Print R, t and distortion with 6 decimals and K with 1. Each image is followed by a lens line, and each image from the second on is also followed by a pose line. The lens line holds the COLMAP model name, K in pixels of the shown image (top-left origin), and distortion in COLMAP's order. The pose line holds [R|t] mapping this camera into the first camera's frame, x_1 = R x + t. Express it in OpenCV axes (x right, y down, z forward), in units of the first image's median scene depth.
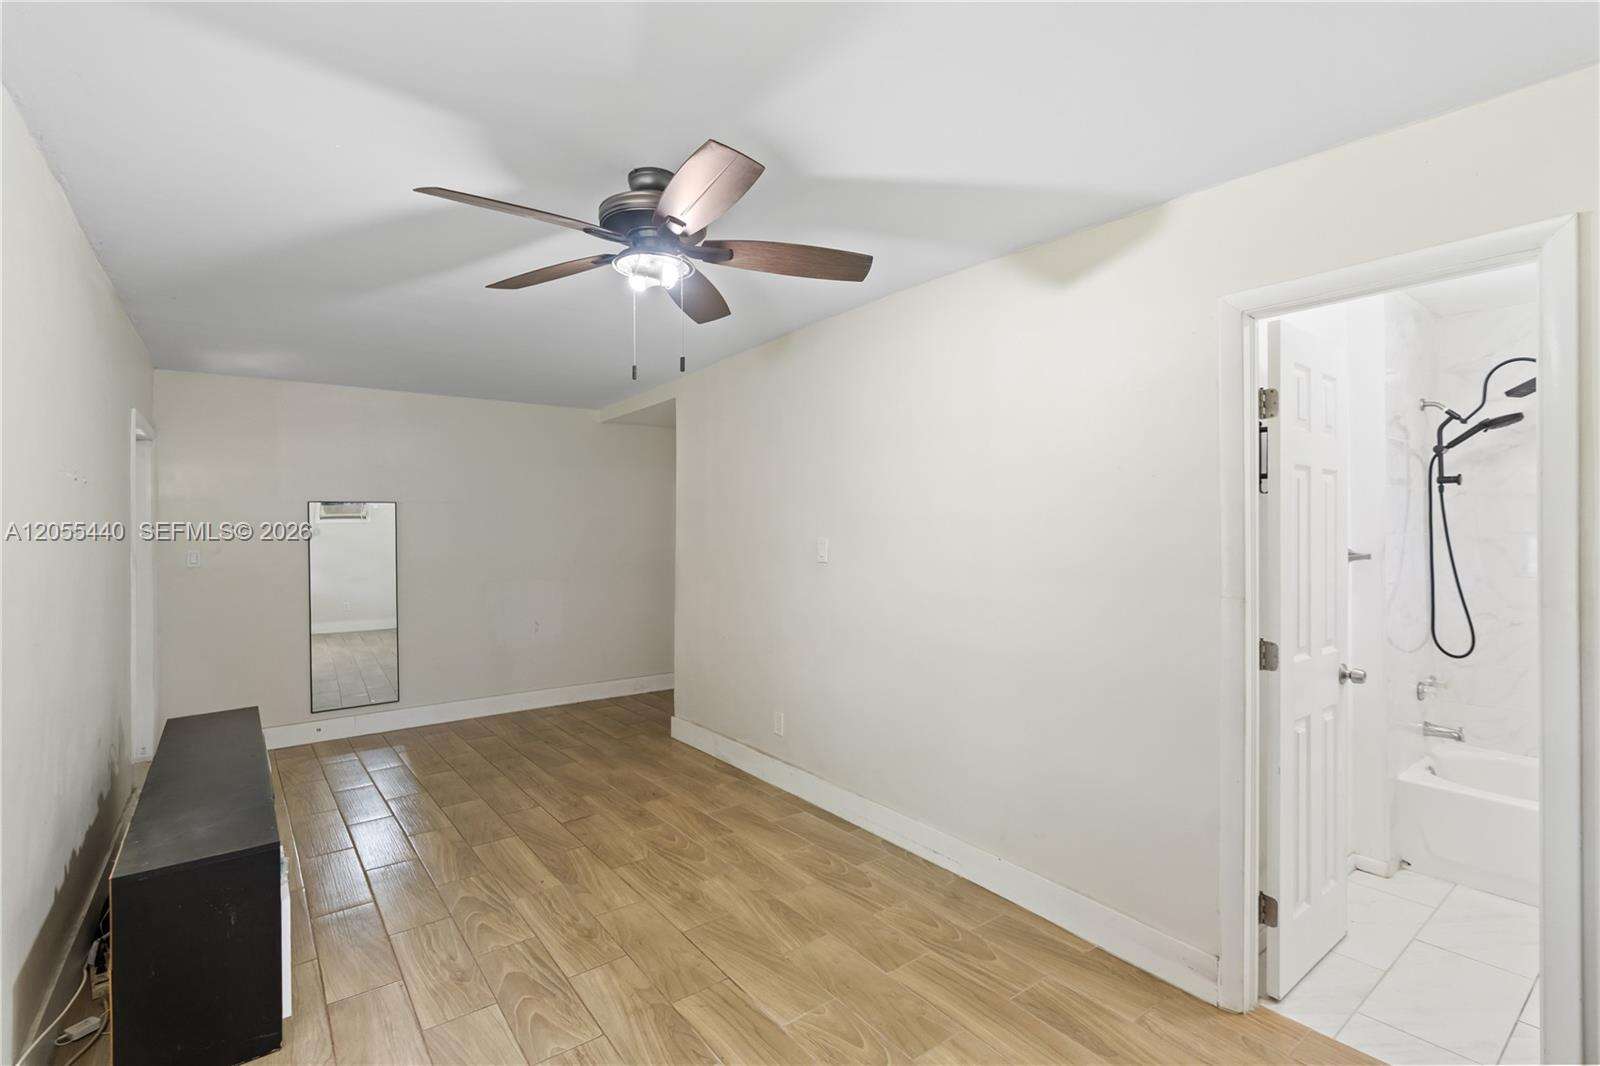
lens RADIAL K [[743.3, 0, 801.7], [0, 743.3, 524.9], [0, 0, 1]] dist [-0.007856, 0.000402]
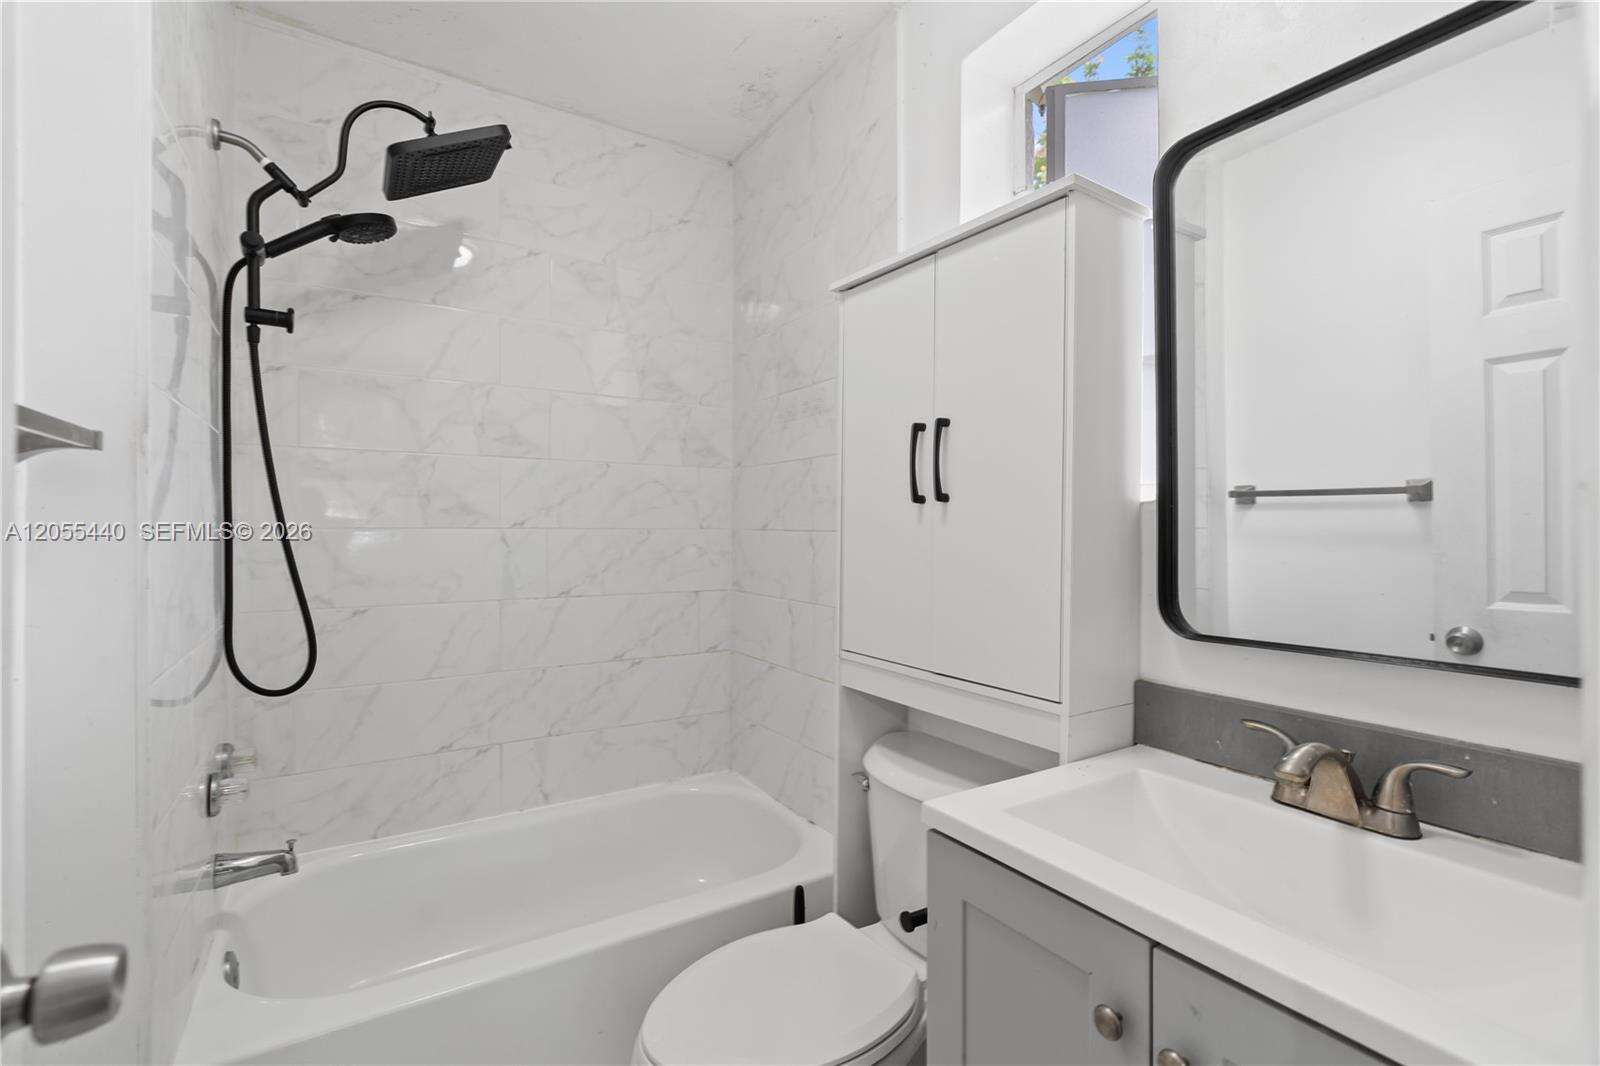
lens RADIAL K [[743.3, 0, 801.7], [0, 743.3, 524.9], [0, 0, 1]] dist [-0.007856, 0.000402]
pose [[0.114278, -0.000980, 0.993448, 0.450891], [-0.009858, 0.999949, 0.002120, 0.064625], [-0.993400, -0.010036, 0.114263, 0.611483]]
